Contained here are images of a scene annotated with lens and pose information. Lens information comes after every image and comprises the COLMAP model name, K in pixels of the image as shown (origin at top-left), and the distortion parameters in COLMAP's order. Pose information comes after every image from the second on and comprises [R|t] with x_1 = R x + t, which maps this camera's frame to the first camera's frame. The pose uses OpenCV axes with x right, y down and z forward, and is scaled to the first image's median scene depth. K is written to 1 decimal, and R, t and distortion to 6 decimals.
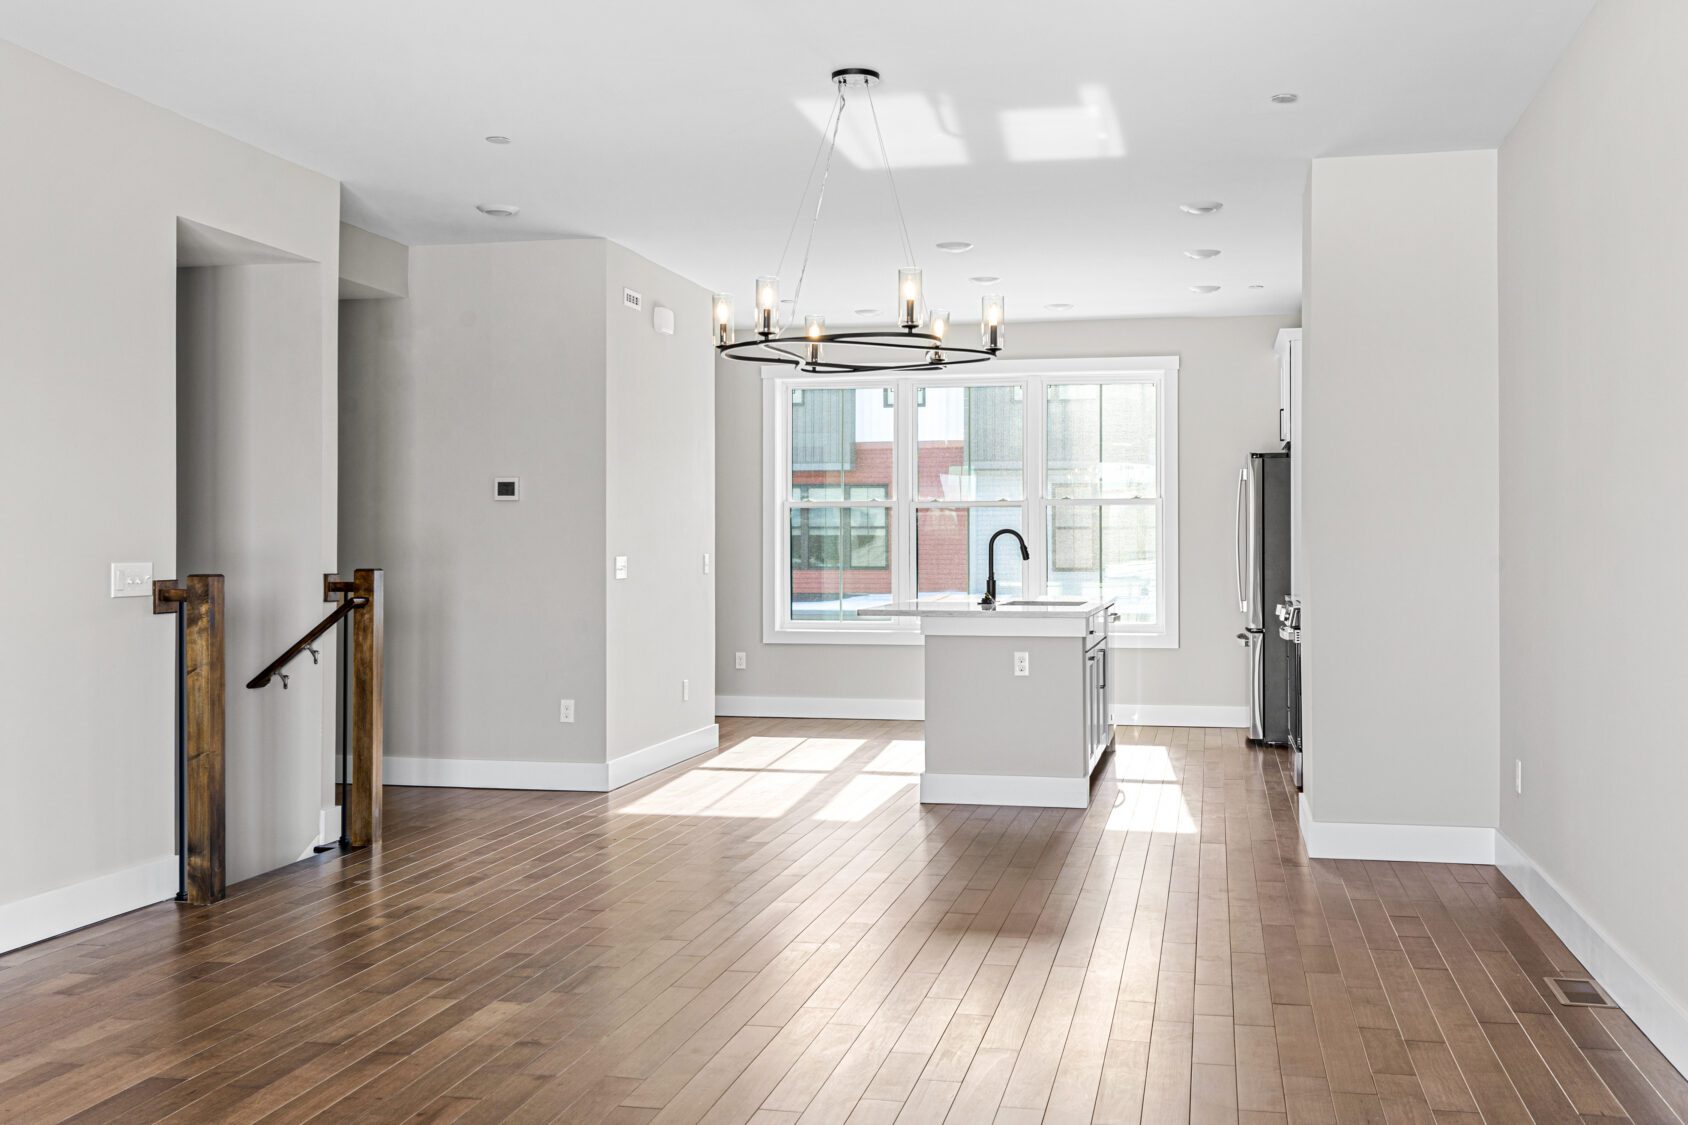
lens RADIAL K [[1670.9, 0, 846.6], [0, 1670.9, 527.0], [0, 0, 1]] dist [0.004935, -0.002712]
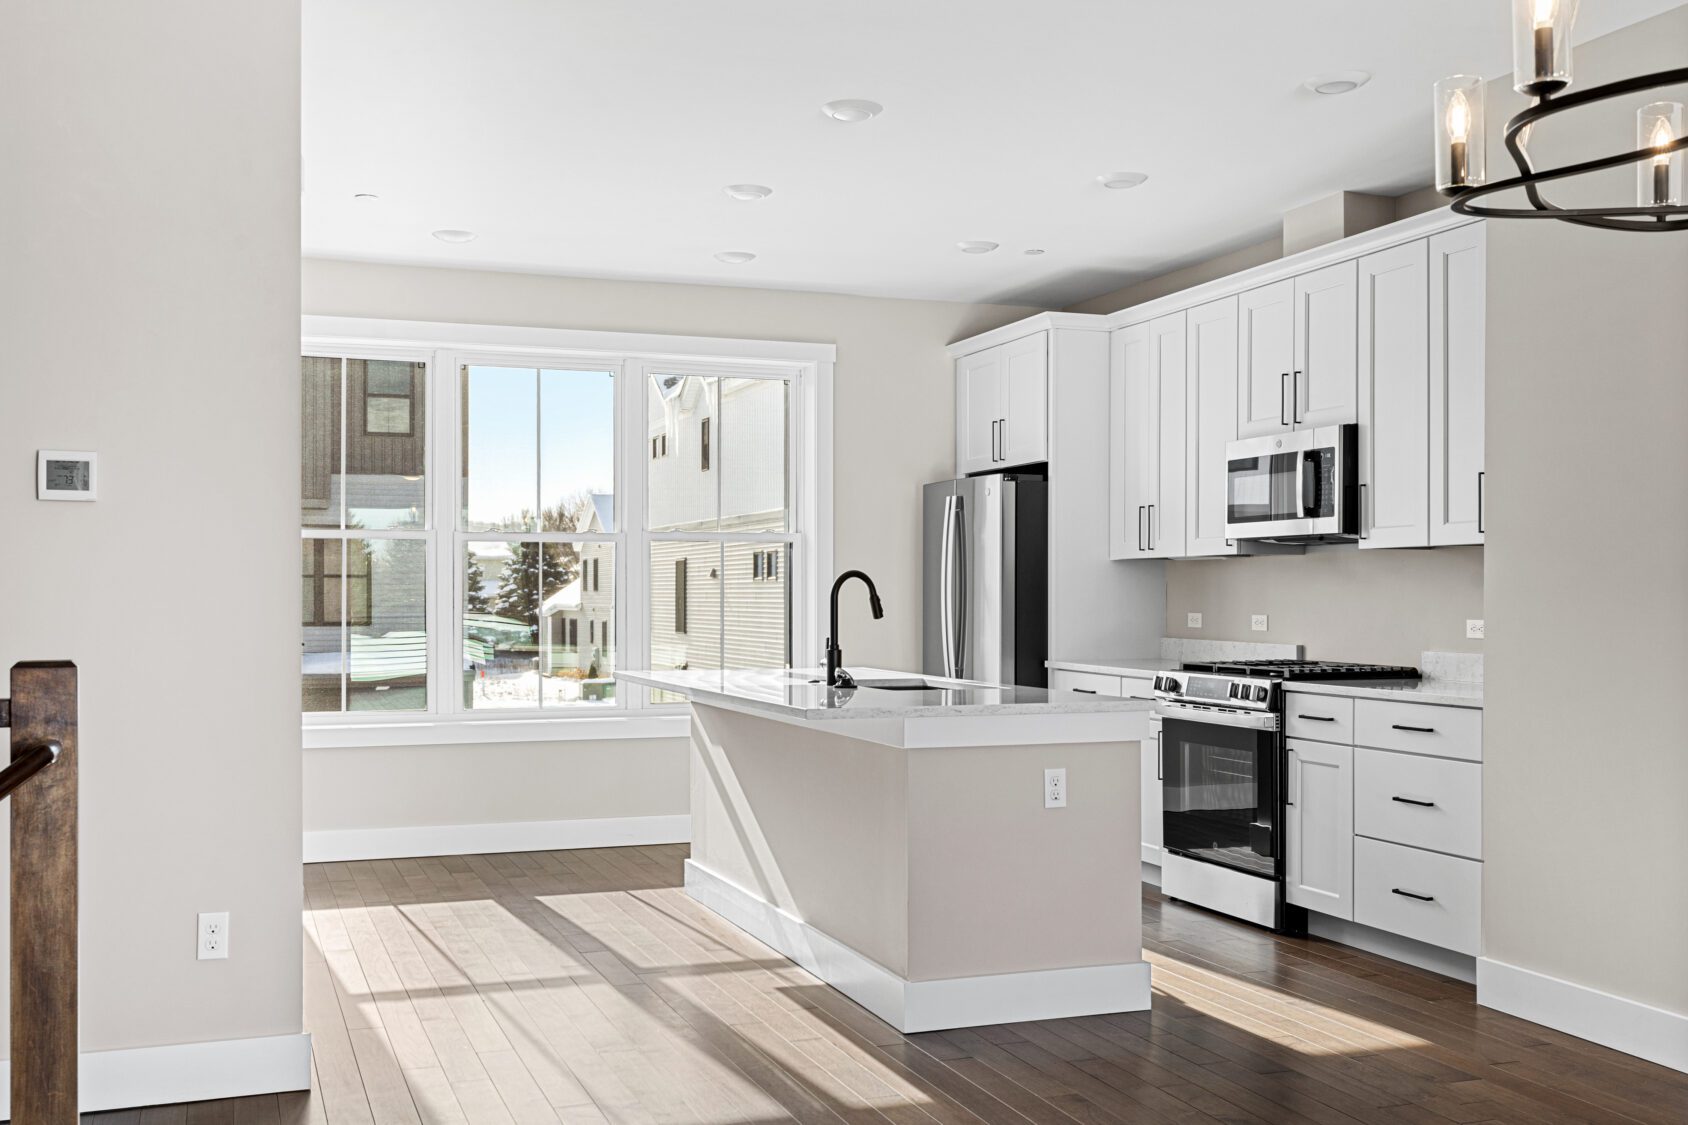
lens RADIAL K [[1663.3, 0, 842.6], [0, 1663.3, 587.8], [0, 0, 1]] dist [0.001470, -0.000608]
pose [[0.840584, 0.002872, 0.541674, -0.338150], [-0.006508, 0.999967, 0.004796, 0.006276], [-0.541642, -0.007557, 0.840575, 0.604812]]
